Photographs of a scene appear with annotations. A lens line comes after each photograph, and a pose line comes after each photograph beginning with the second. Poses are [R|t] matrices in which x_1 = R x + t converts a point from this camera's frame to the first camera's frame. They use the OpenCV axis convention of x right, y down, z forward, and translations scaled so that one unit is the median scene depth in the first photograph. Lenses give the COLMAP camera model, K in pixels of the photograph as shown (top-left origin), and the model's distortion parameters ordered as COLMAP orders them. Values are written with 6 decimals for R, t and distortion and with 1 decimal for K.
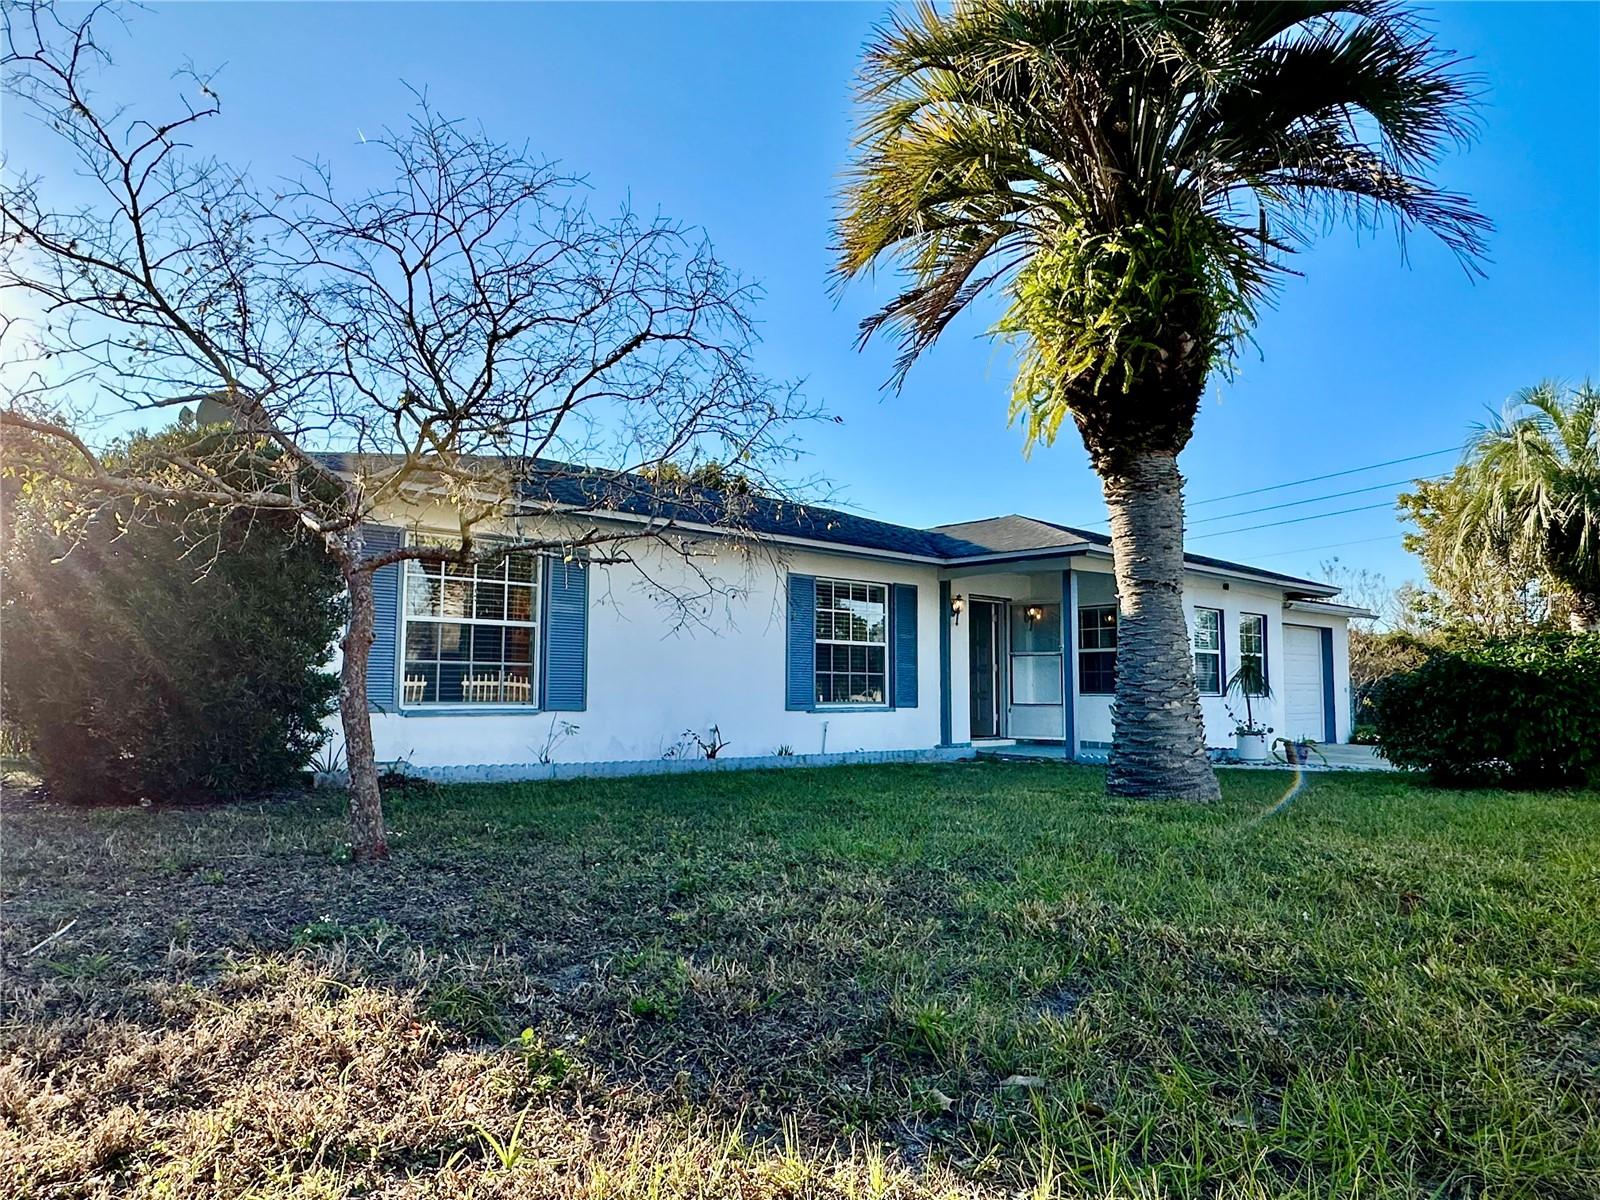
lens RADIAL K [[1019.6, 0, 800.0], [0, 1019.6, 600.0], [0, 0, 1]] dist [0.000594, 0.000074]
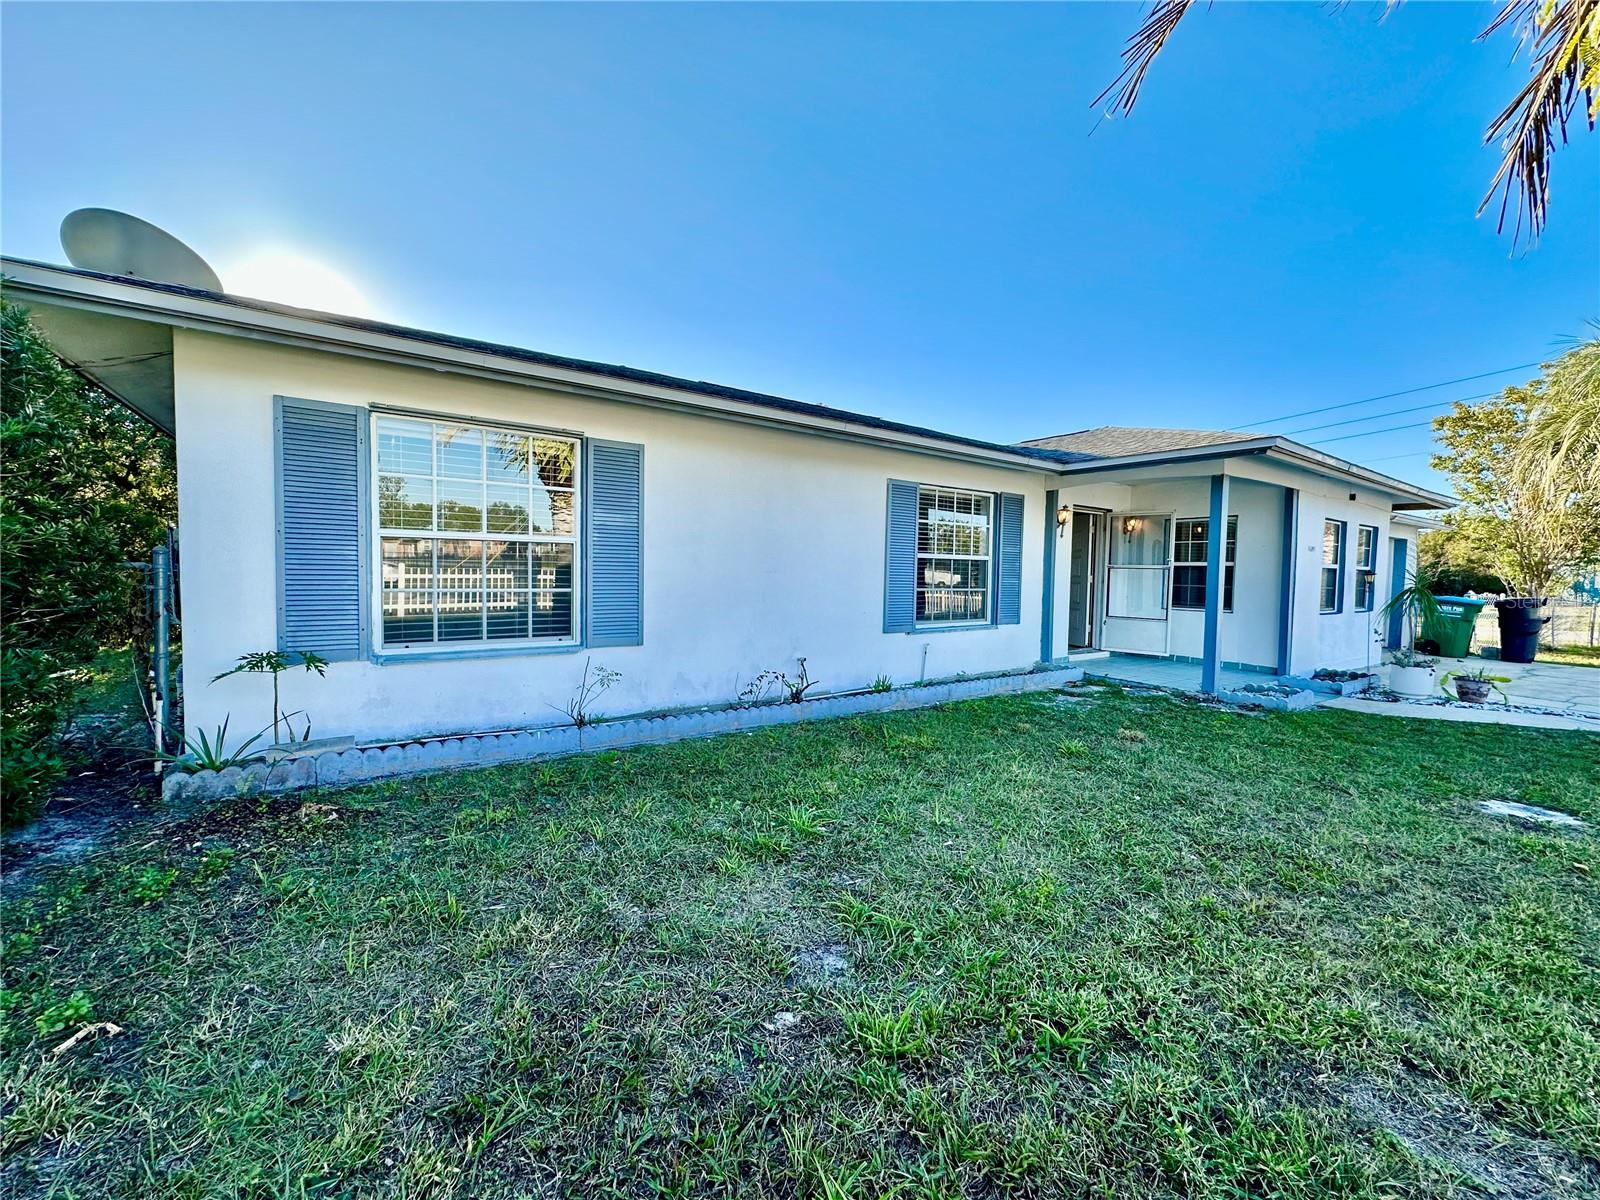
lens RADIAL K [[638.9, 0, 798.8], [0, 638.9, 602.1], [0, 0, 1]] dist [-0.004167, 0.000946]
pose [[0.992382, 0.020541, -0.121473, -0.017882], [-0.003165, 0.989927, 0.141542, 0.001054], [0.123156, -0.140079, 0.982451, 0.387628]]
